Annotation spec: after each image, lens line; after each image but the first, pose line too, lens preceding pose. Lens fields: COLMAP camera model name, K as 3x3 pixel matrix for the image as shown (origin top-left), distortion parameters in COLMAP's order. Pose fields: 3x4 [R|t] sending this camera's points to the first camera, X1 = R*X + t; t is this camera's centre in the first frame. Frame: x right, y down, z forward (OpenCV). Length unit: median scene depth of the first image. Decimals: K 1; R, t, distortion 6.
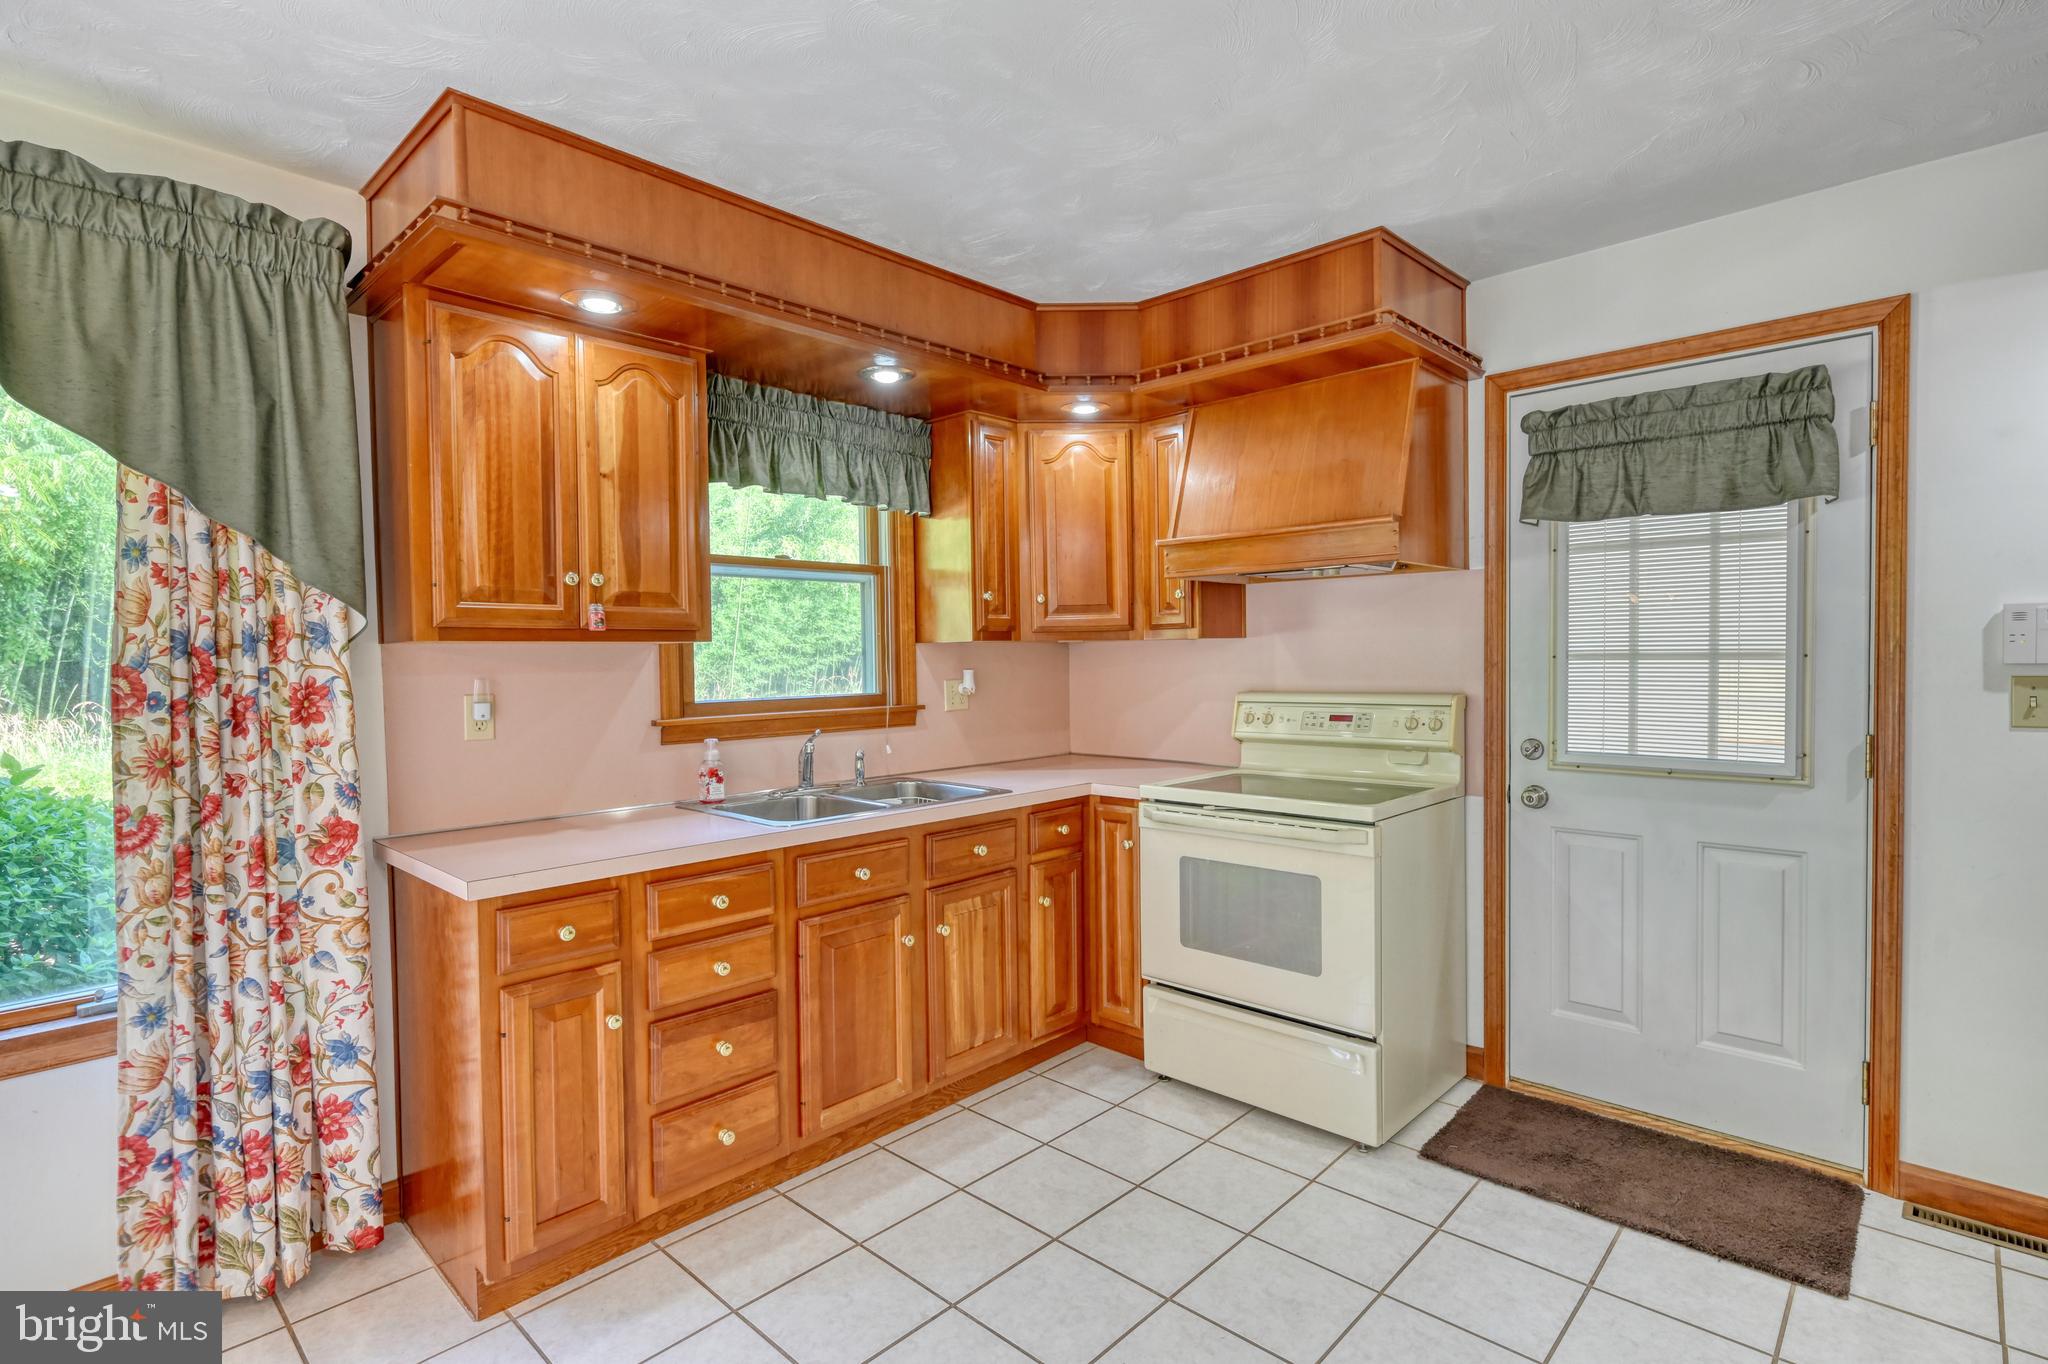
lens RADIAL K [[999.2, 0, 1030.9], [0, 999.2, 680.3], [0, 0, 1]] dist [-0.000291, 0.001019]
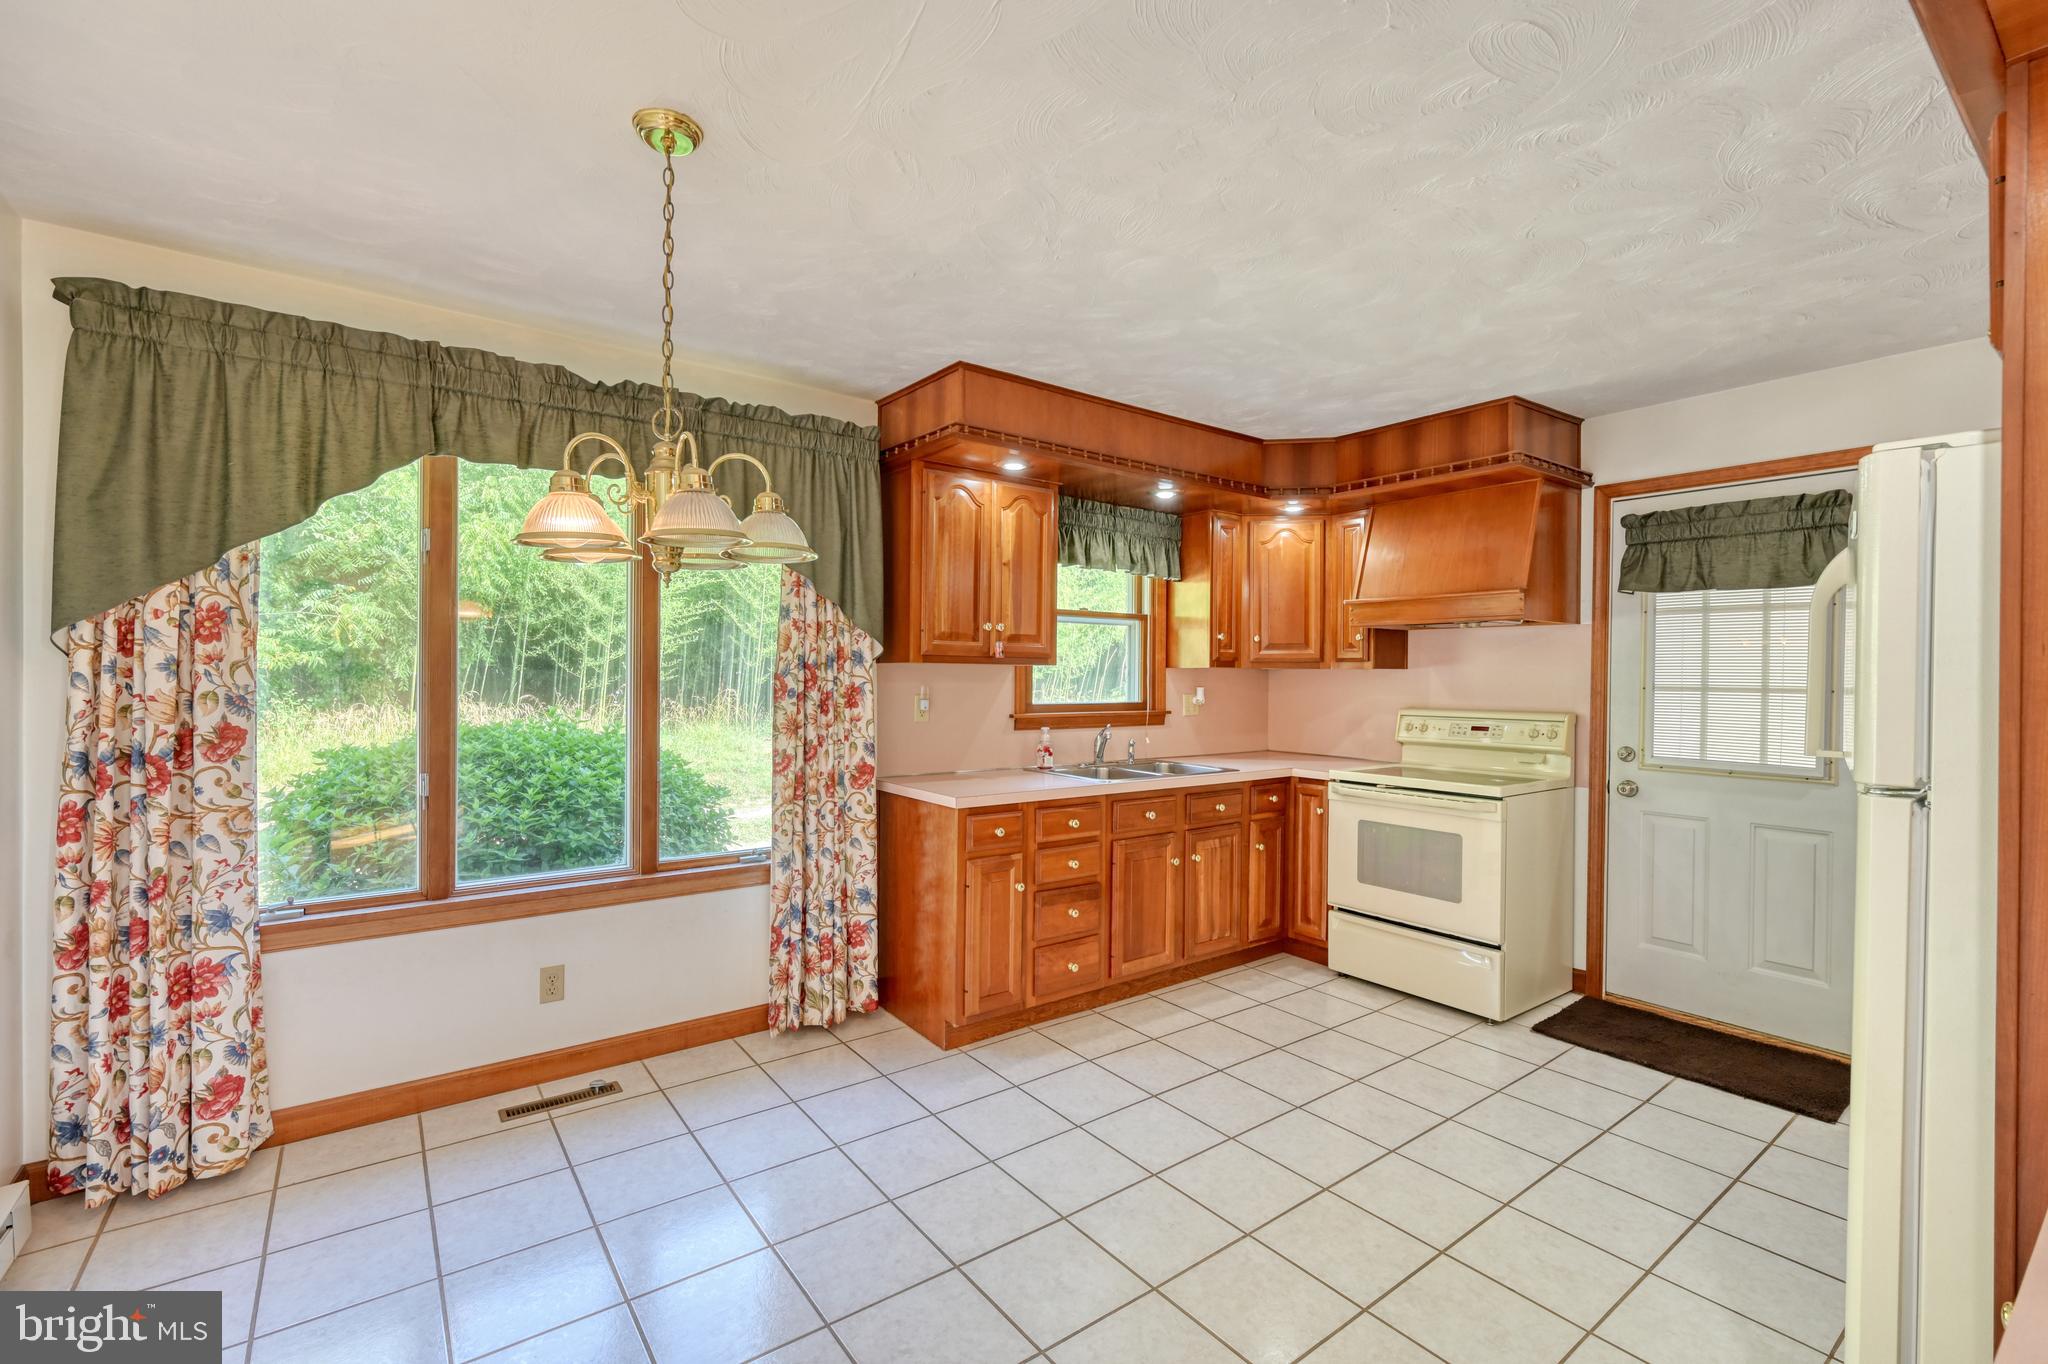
lens RADIAL K [[891.8, 0, 1027.1], [0, 891.8, 680.5], [0, 0, 1]] dist [-0.003150, 0.001096]
pose [[0.984469, 0.023598, -0.173963, -0.123800], [-0.026711, 0.999522, -0.015577, 0.009228], [0.173513, 0.019982, 0.984629, -0.427733]]
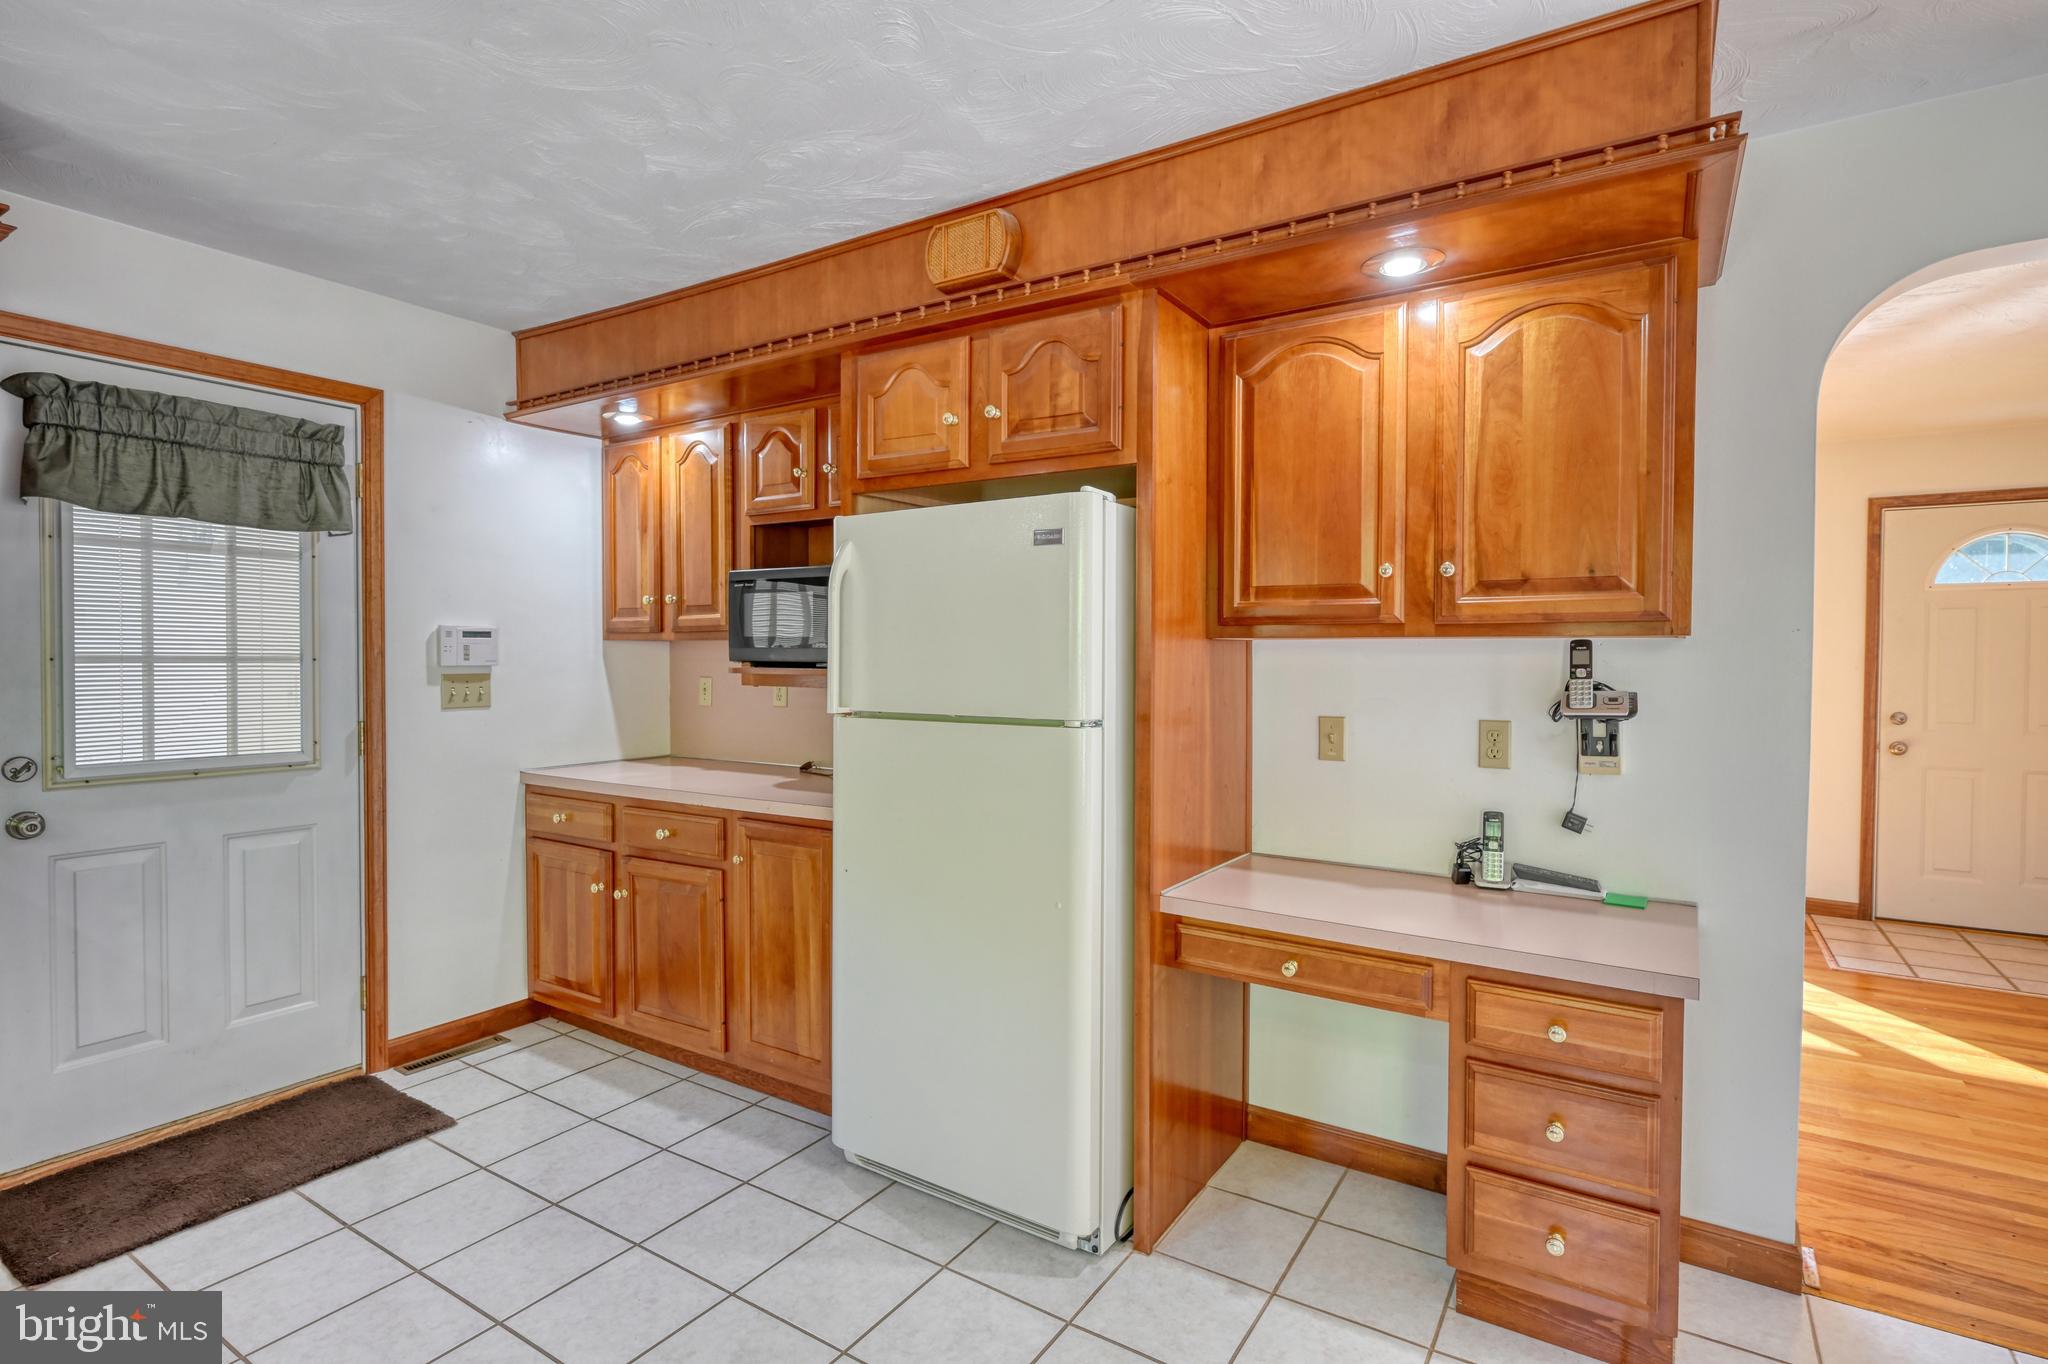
lens RADIAL K [[999.2, 0, 1029.8], [0, 999.2, 682.1], [0, 0, 1]] dist [-0.000291, 0.001019]
pose [[-0.185110, -0.015639, 0.982593, -0.555937], [0.022700, 0.999539, 0.020185, -0.002447], [-0.982456, 0.026041, -0.184670, 0.373228]]
